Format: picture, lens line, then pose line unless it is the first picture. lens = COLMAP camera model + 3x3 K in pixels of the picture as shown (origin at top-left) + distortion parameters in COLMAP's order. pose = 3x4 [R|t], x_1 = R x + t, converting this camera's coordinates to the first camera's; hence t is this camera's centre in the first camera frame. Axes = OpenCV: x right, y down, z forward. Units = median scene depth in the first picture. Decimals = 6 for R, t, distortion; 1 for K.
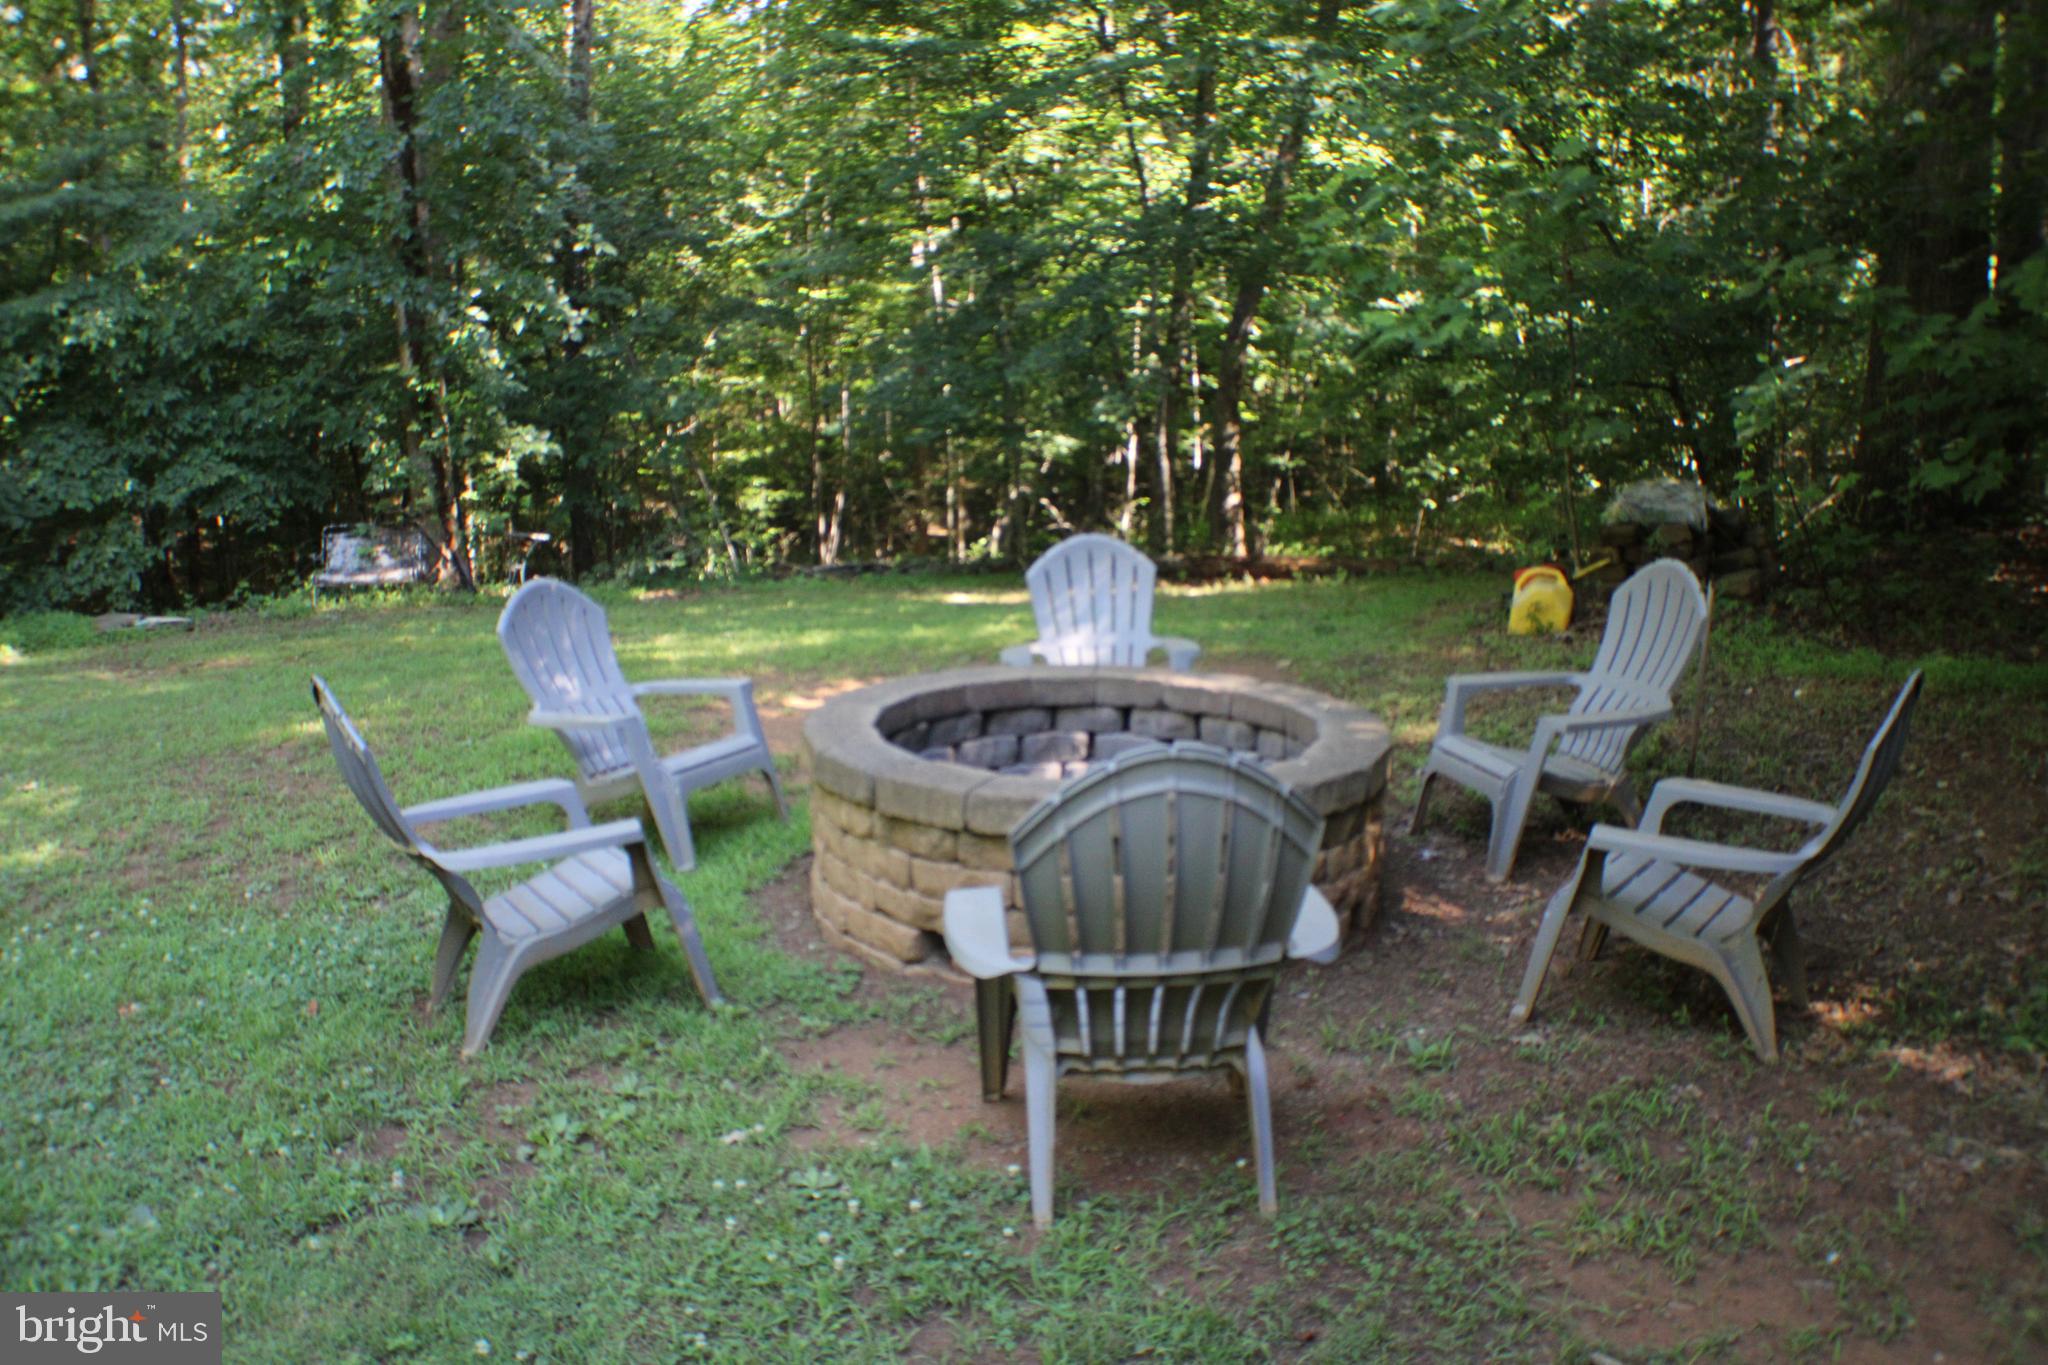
lens RADIAL K [[1716.1, 0, 1024.0], [0, 1716.1, 682.5], [0, 0, 1]] dist [-0.208533, 0.084783]
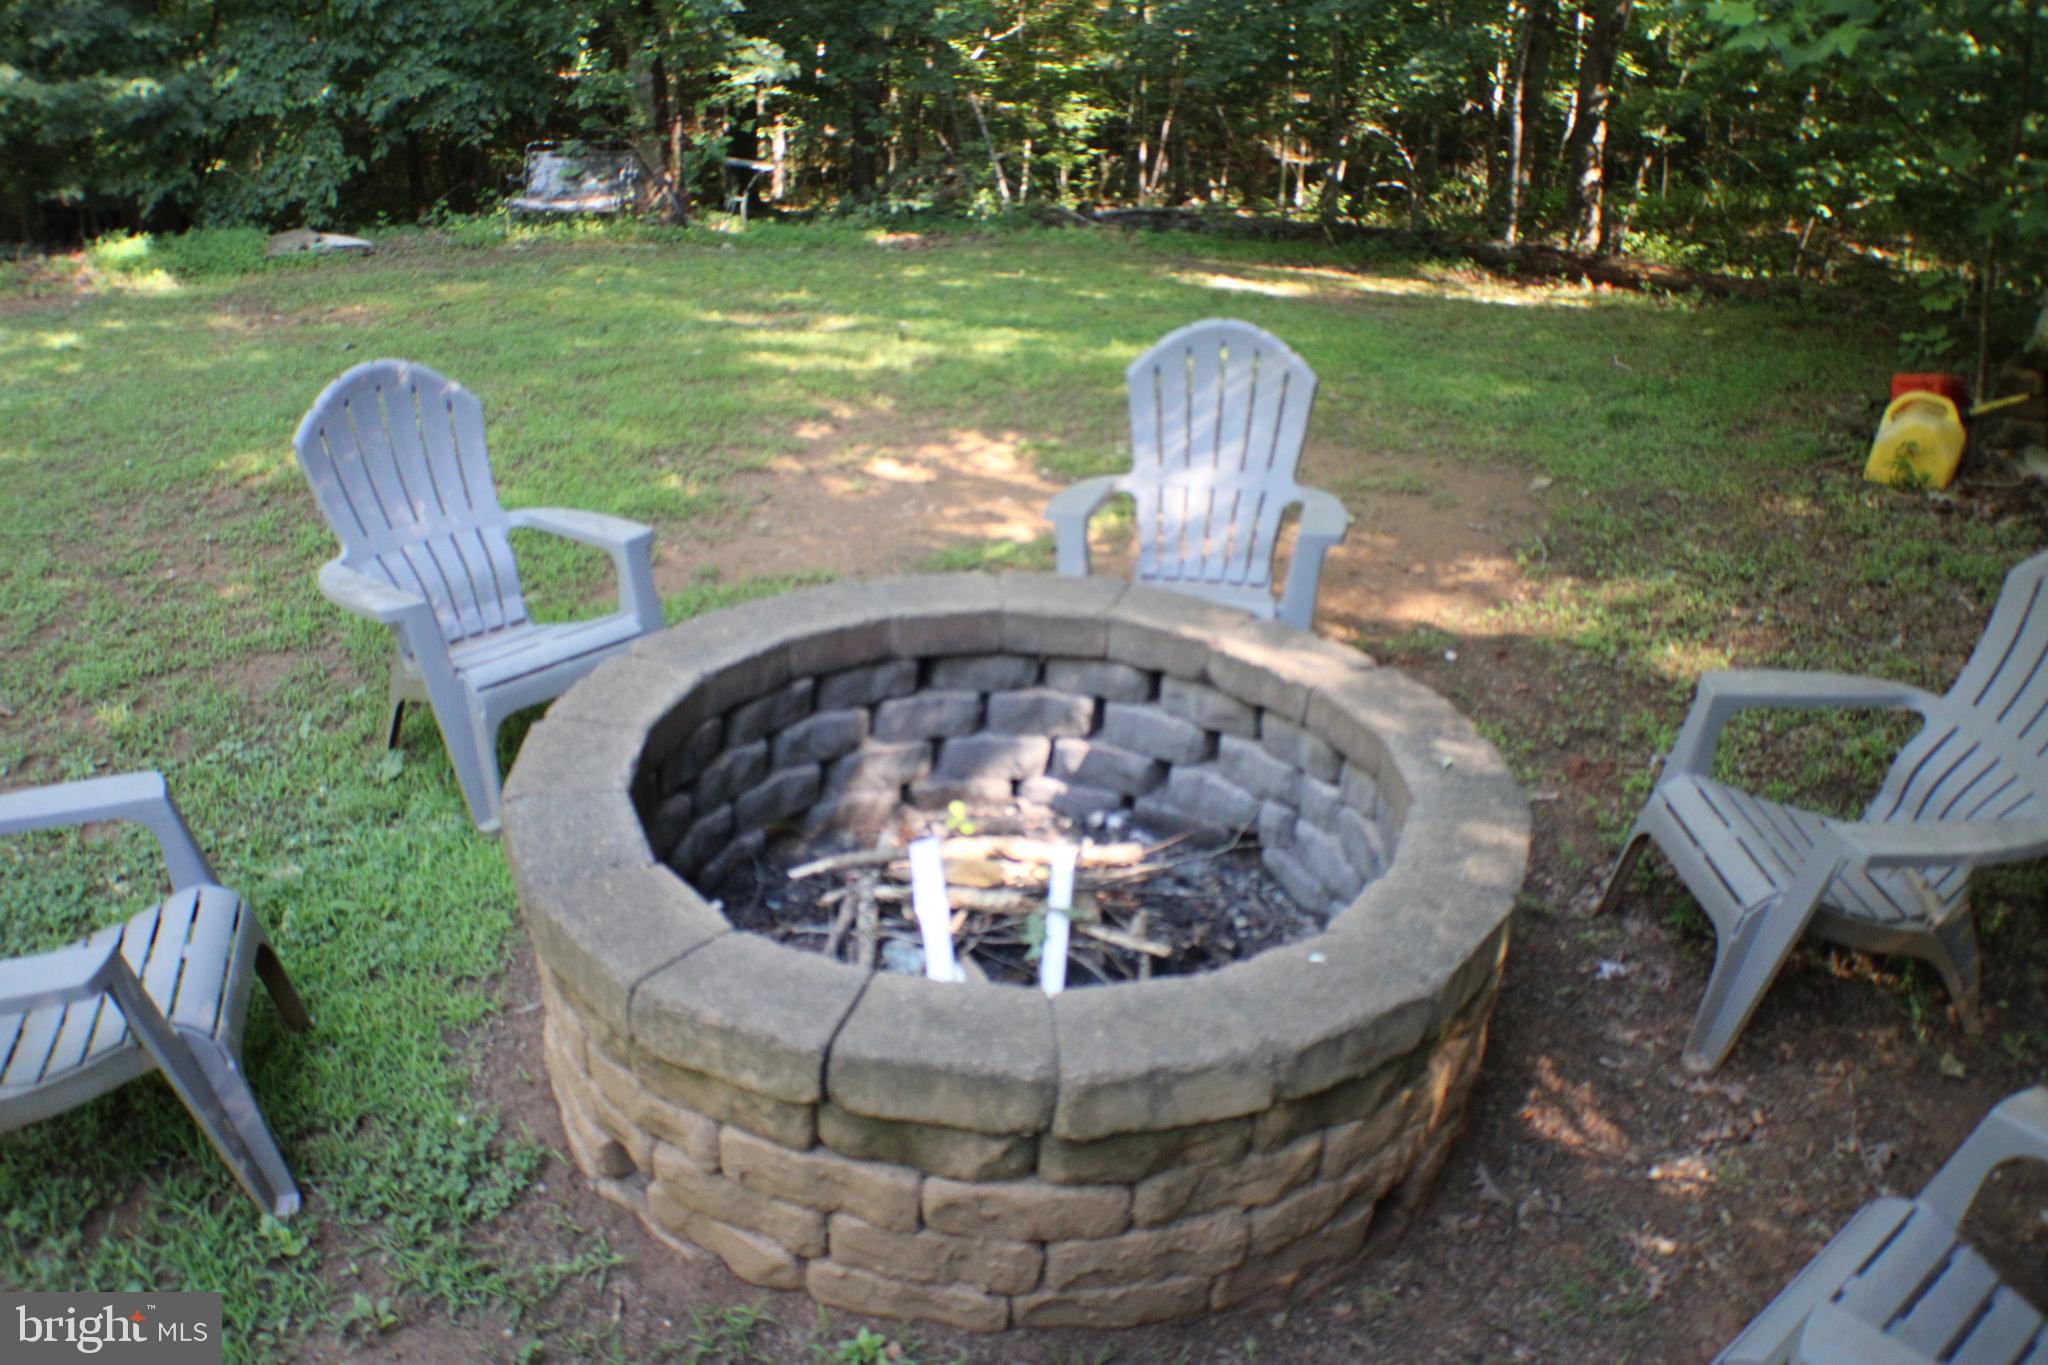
lens RADIAL K [[1716.1, 0, 1024.0], [0, 1716.1, 682.5], [0, 0, 1]] dist [-0.208533, 0.084783]
pose [[0.973428, 0.127688, -0.190087, 0.046332], [-0.081111, 0.968546, 0.235244, -0.043075], [0.214146, -0.213576, 0.953167, 0.139657]]
